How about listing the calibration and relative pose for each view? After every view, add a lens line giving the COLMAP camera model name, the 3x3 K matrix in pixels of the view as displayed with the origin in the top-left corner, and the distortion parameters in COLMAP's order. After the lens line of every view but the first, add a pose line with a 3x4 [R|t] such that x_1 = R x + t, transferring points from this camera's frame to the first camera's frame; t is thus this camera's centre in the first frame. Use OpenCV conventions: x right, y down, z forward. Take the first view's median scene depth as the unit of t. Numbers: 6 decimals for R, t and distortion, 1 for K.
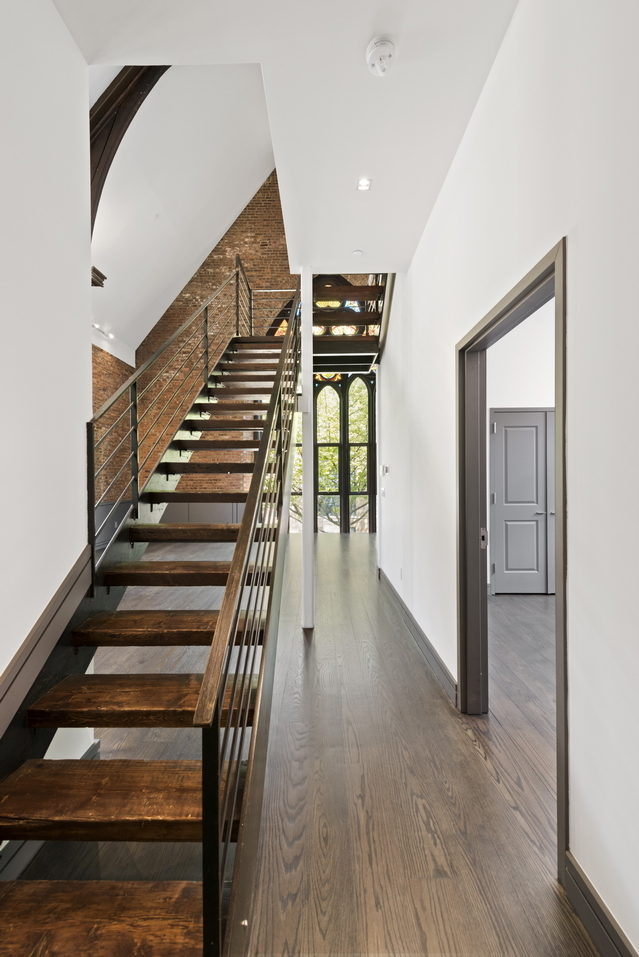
lens RADIAL K [[380.3, 0, 319.5], [0, 380.3, 478.5], [0, 0, 1]] dist [0.000812, 0.000043]
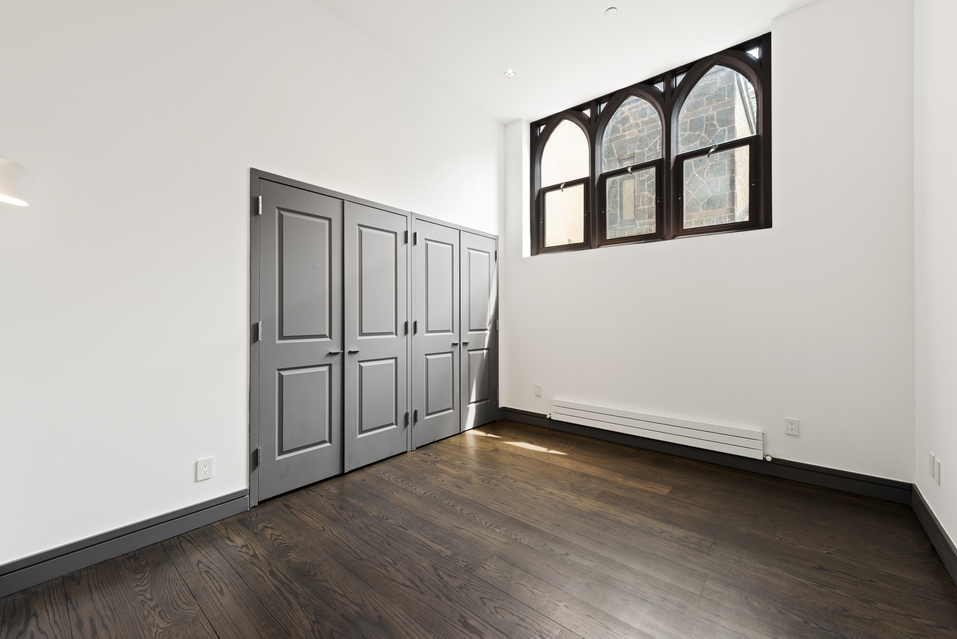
lens RADIAL K [[380.3, 0, 478.5], [0, 380.3, 319.5], [0, 0, 1]] dist [0.000812, 0.000043]
pose [[0.641532, 0.005829, 0.767074, 0.235829], [-0.003360, 0.999983, -0.004788, 0.035799], [-0.767089, 0.000494, 0.641541, 0.388363]]
